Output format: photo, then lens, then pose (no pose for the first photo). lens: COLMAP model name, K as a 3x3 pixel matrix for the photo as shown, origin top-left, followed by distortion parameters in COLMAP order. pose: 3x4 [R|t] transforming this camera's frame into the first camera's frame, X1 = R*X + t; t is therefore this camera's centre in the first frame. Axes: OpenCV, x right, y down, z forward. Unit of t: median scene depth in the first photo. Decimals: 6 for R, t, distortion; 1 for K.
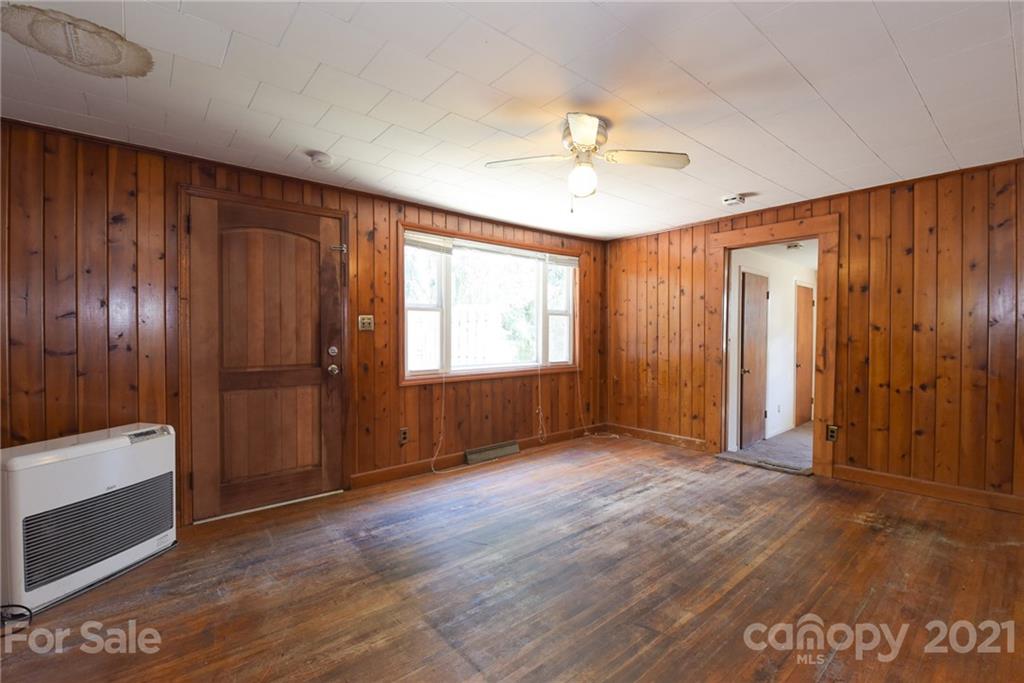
lens RADIAL K [[447.9, 0, 519.2], [0, 447.9, 336.8], [0, 0, 1]] dist [-0.012502, -0.000588]
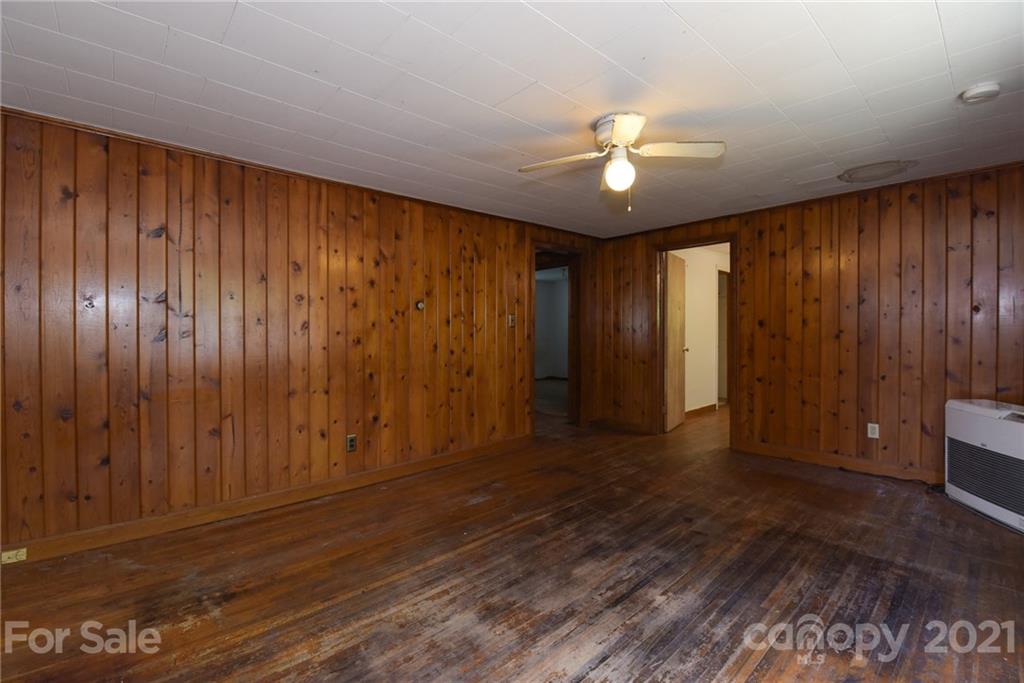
lens RADIAL K [[447.9, 0, 510.5], [0, 447.9, 328.3], [0, 0, 1]] dist [-0.012502, -0.000588]
pose [[-0.999755, 0.004683, -0.021647, 0.304032], [0.004374, 0.999888, 0.014305, -0.010983], [0.021711, 0.014207, -0.999663, 1.478556]]
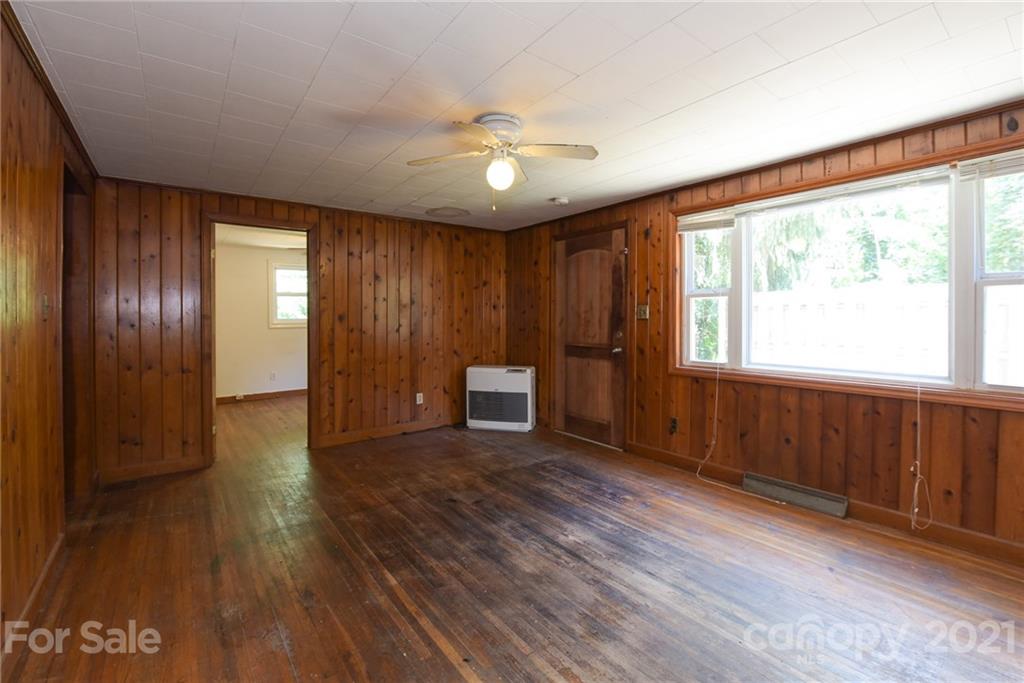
lens RADIAL K [[447.9, 0, 520.1], [0, 447.9, 323.8], [0, 0, 1]] dist [-0.012502, -0.000588]
pose [[-0.055368, 0.009488, -0.998421, 0.867772], [-0.013792, 0.999852, 0.010267, -0.009083], [0.998371, 0.014339, -0.055229, 0.818530]]
